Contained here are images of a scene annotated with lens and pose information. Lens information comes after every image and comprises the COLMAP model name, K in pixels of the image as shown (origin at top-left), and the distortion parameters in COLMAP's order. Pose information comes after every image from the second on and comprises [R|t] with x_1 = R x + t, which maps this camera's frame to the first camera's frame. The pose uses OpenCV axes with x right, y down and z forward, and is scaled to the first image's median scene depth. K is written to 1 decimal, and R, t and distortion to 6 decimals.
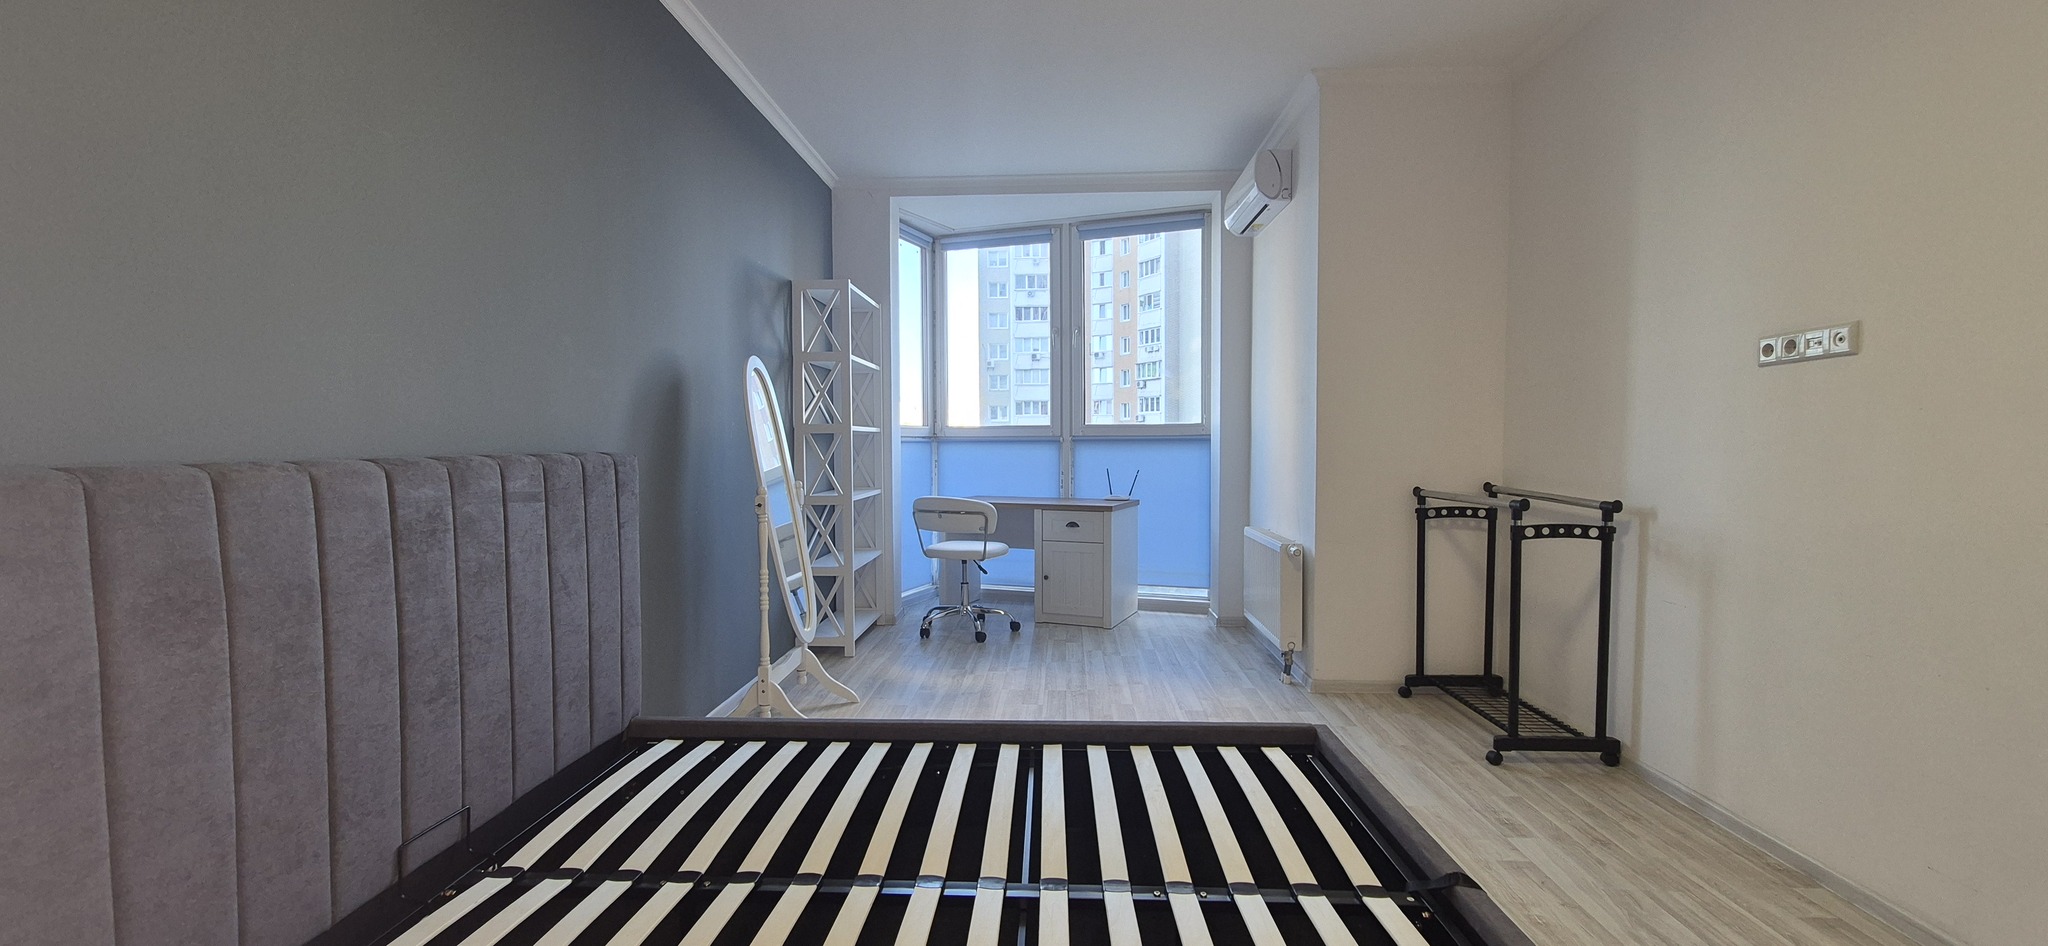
lens RADIAL K [[839.1, 0, 997.5], [0, 839.1, 470.1], [0, 0, 1]] dist [-0.001825, 0.001411]
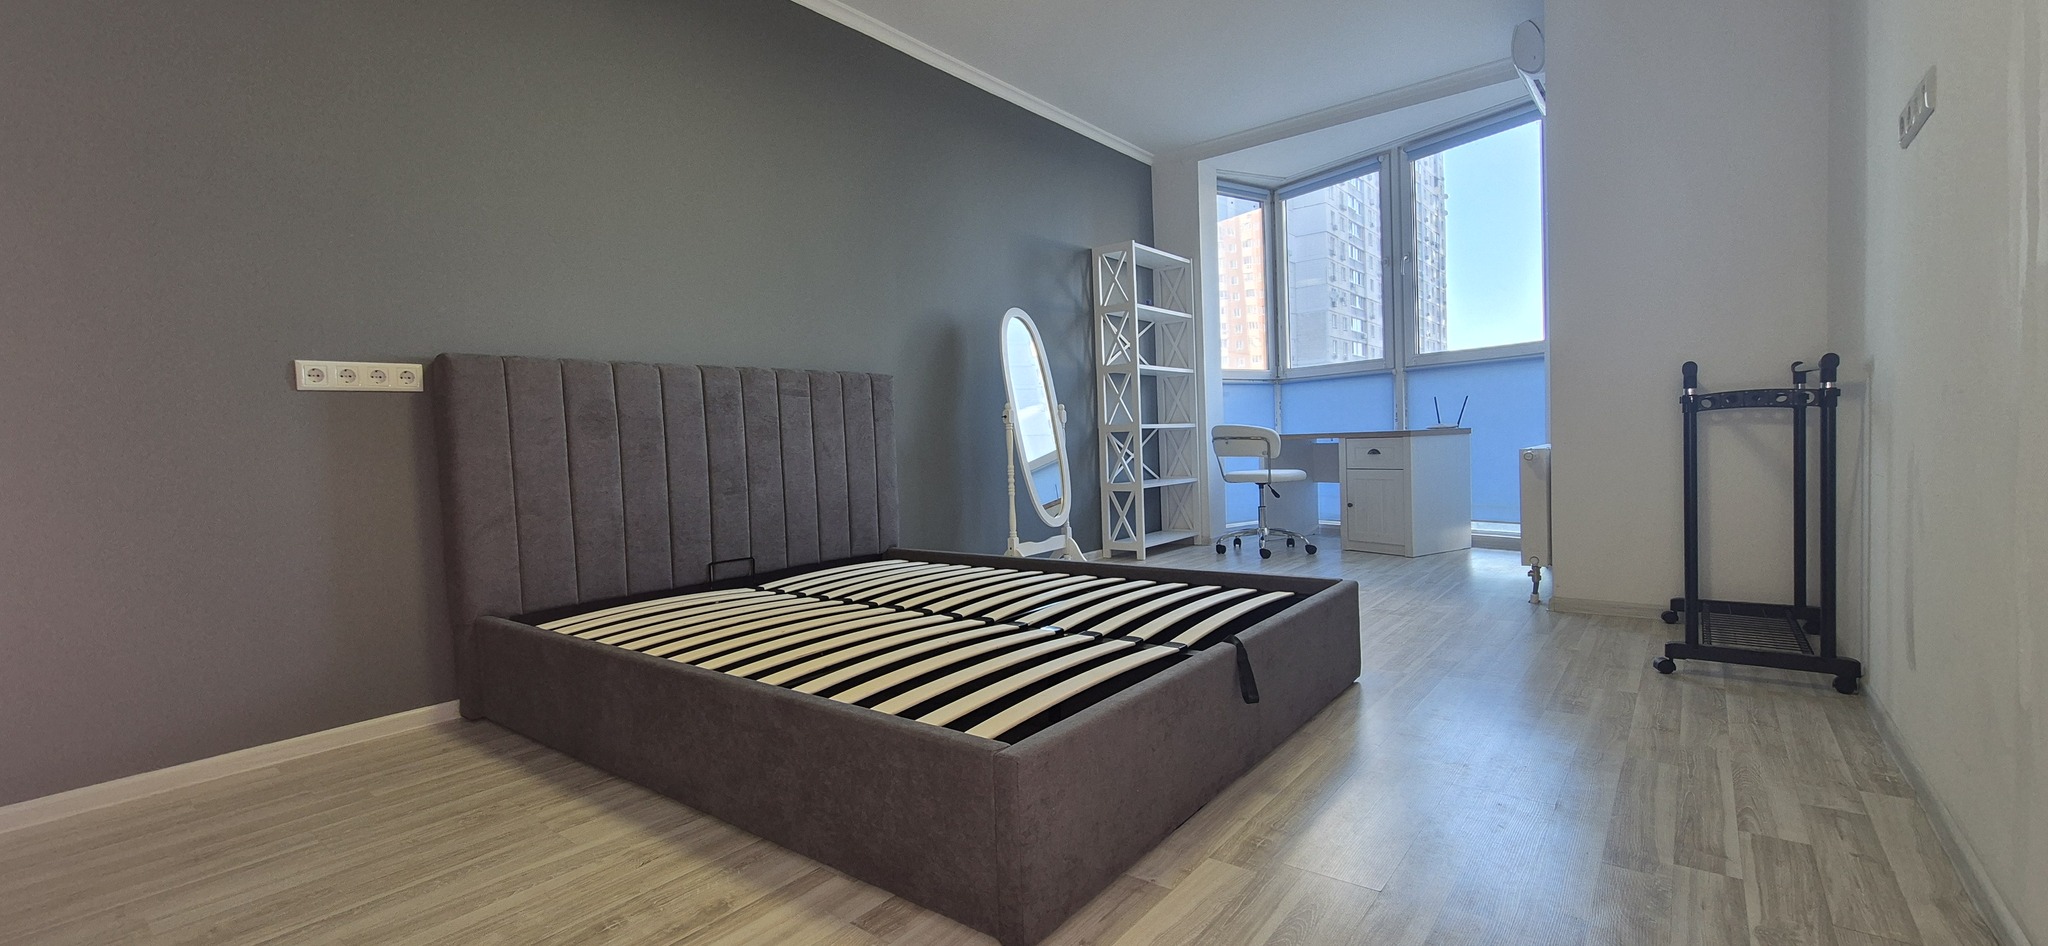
lens RADIAL K [[839.1, 0, 1021.2], [0, 839.1, 475.4], [0, 0, 1]] dist [-0.001825, 0.001411]
pose [[0.813302, -0.003068, -0.581833, 0.380495], [0.012935, 0.999834, 0.012808, 0.086670], [0.581697, -0.017943, 0.813207, -0.060630]]
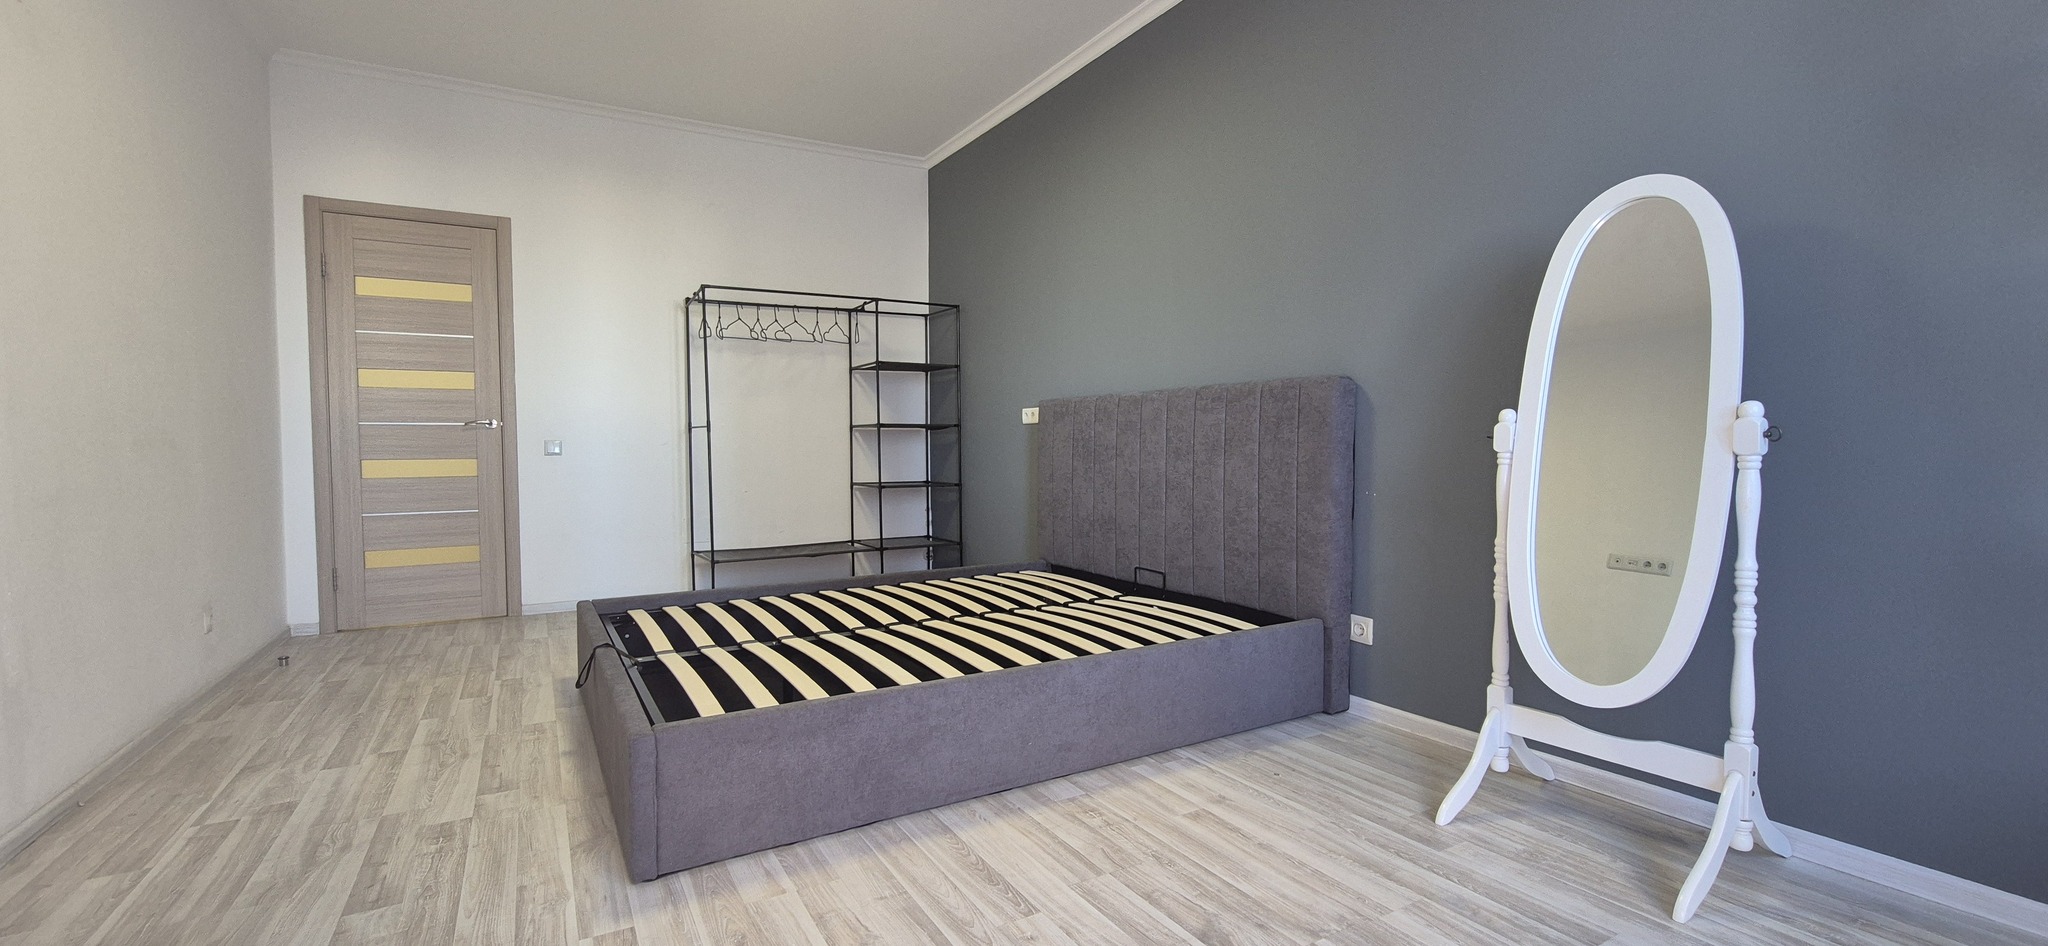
lens RADIAL K [[839.1, 0, 1013.2], [0, 839.1, 477.0], [0, 0, 1]] dist [-0.001825, 0.001411]
pose [[-0.835971, 0.028184, -0.548049, 0.287232], [-0.015275, 0.997098, 0.074576, 0.020456], [0.548560, 0.070715, -0.833115, 0.995390]]
